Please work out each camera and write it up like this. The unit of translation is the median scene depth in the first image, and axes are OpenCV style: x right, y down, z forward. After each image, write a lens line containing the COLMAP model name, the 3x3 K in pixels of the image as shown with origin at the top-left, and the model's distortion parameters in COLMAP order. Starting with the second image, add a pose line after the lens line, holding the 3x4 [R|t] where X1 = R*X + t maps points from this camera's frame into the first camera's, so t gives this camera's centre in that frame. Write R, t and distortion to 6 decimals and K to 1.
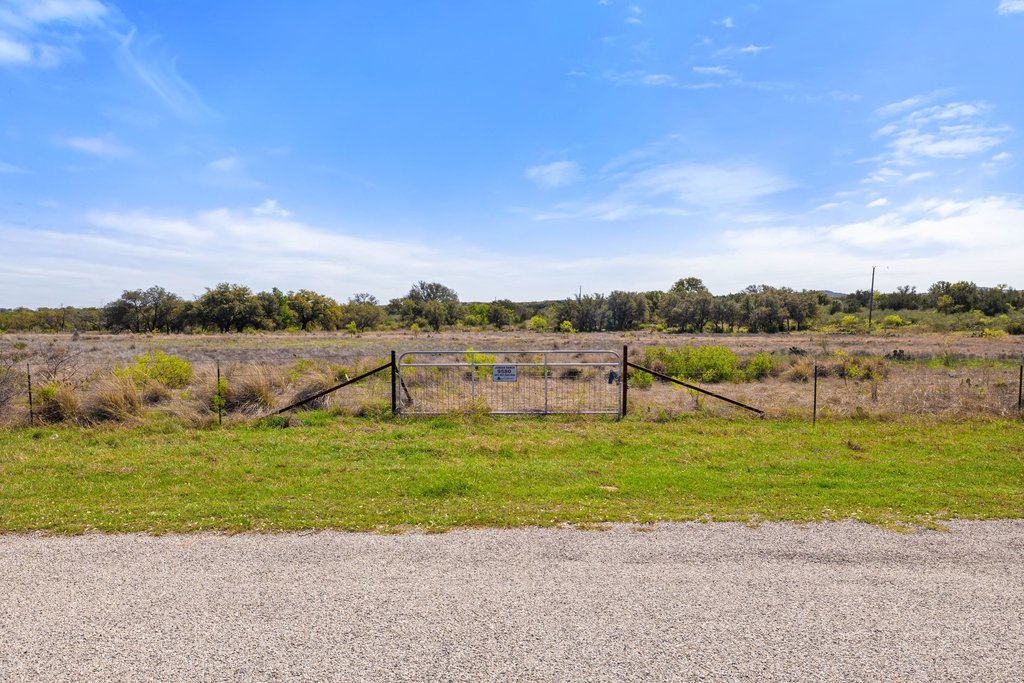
lens RADIAL K [[657.3, 0, 512.0], [0, 657.3, 341.5], [0, 0, 1]] dist [0.004223, 0.001394]
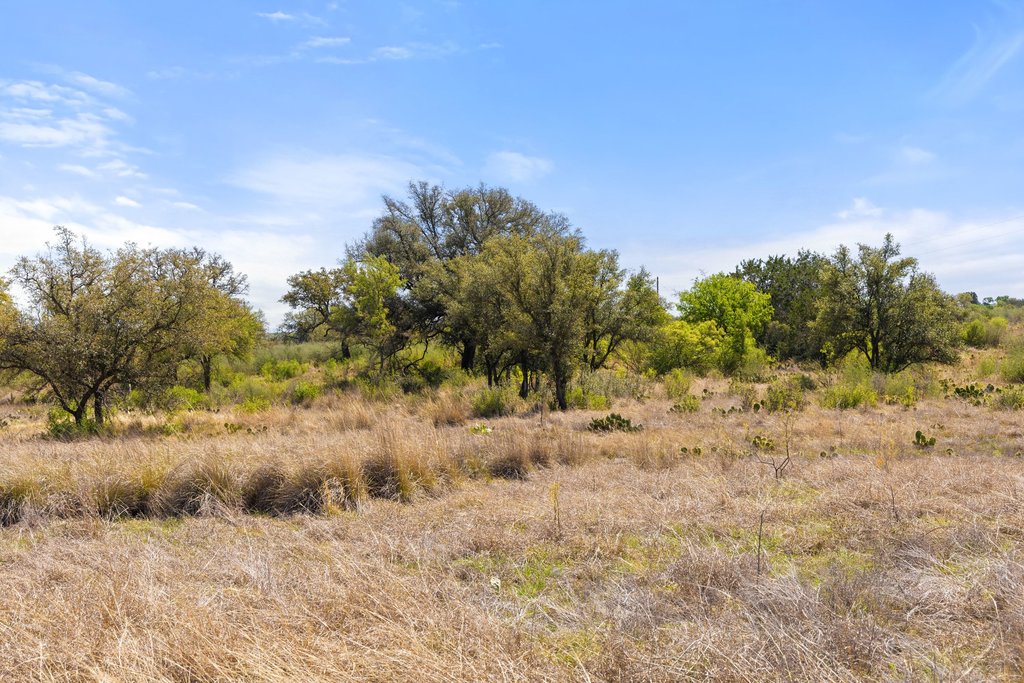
lens RADIAL K [[1578.1, 0, 512.0], [0, 1578.1, 341.5], [0, 0, 1]] dist [0.009901, -0.013447]
pose [[0.998231, -0.021247, -0.055531, -0.078816], [0.018708, 0.998773, -0.045857, -0.011197], [0.056437, 0.044737, 0.997403, 0.464188]]
